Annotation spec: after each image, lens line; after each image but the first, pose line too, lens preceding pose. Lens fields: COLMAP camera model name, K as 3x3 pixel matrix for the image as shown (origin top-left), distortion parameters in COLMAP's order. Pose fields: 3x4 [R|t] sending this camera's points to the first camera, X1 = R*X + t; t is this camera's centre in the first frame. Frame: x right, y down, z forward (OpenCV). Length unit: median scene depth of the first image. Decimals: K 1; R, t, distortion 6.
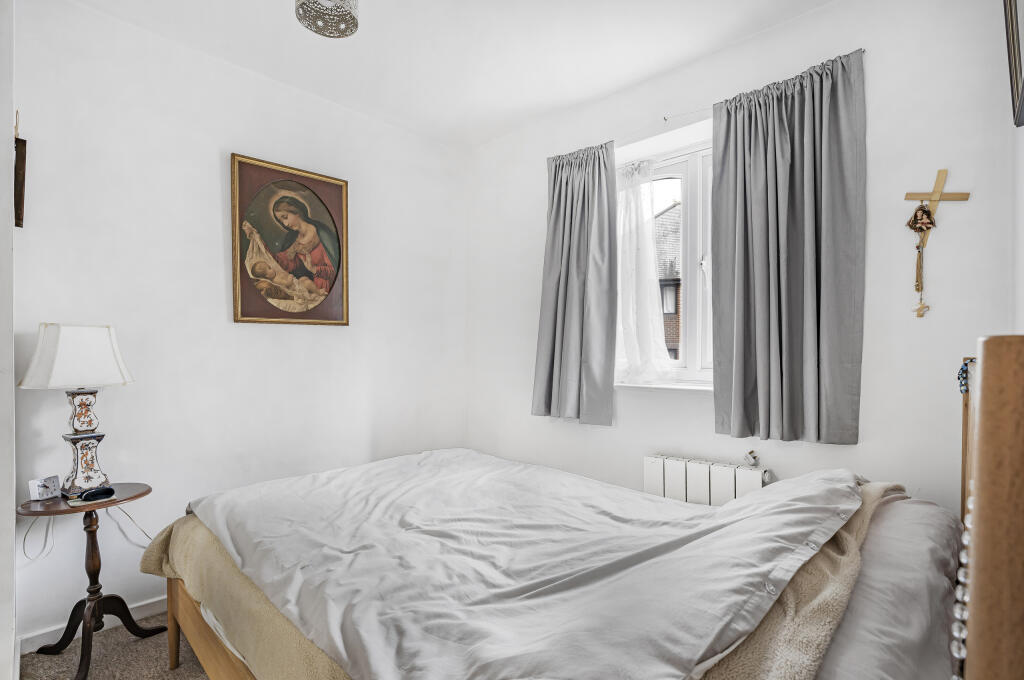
lens RADIAL K [[466.1, 0, 503.4], [0, 466.1, 350.8], [0, 0, 1]] dist [0.002185, 0.001398]
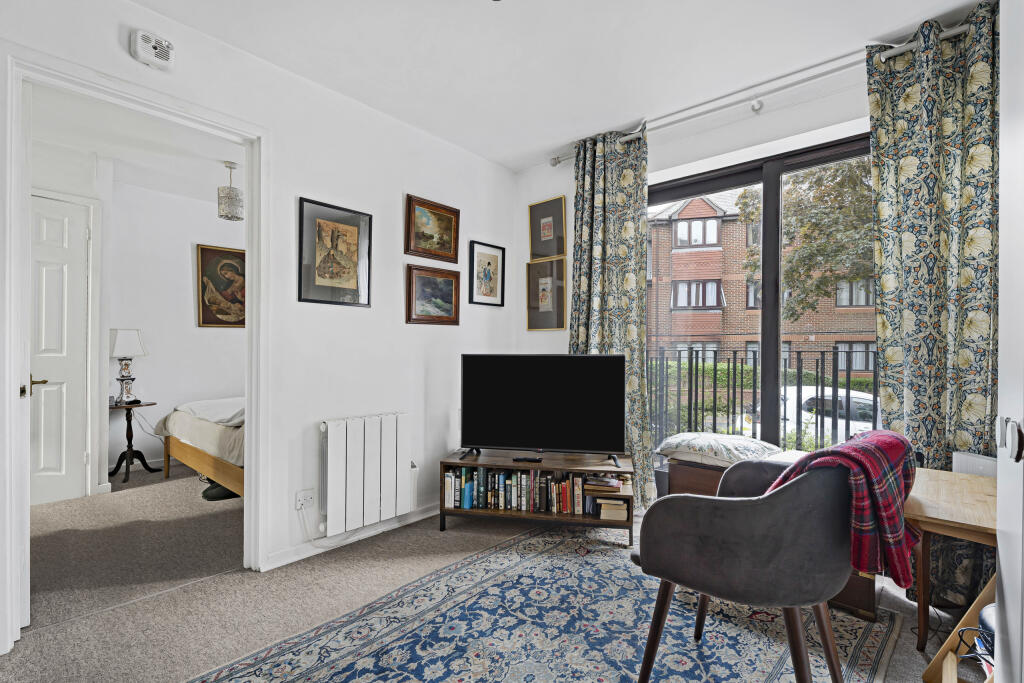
lens RADIAL K [[466.1, 0, 517.4], [0, 466.1, 349.3], [0, 0, 1]] dist [0.002185, 0.001398]
pose [[0.998231, 0.015597, 0.057371, 0.842295], [-0.015703, 0.999876, 0.001392, 0.009326], [-0.057343, -0.002291, 0.998352, -1.337589]]
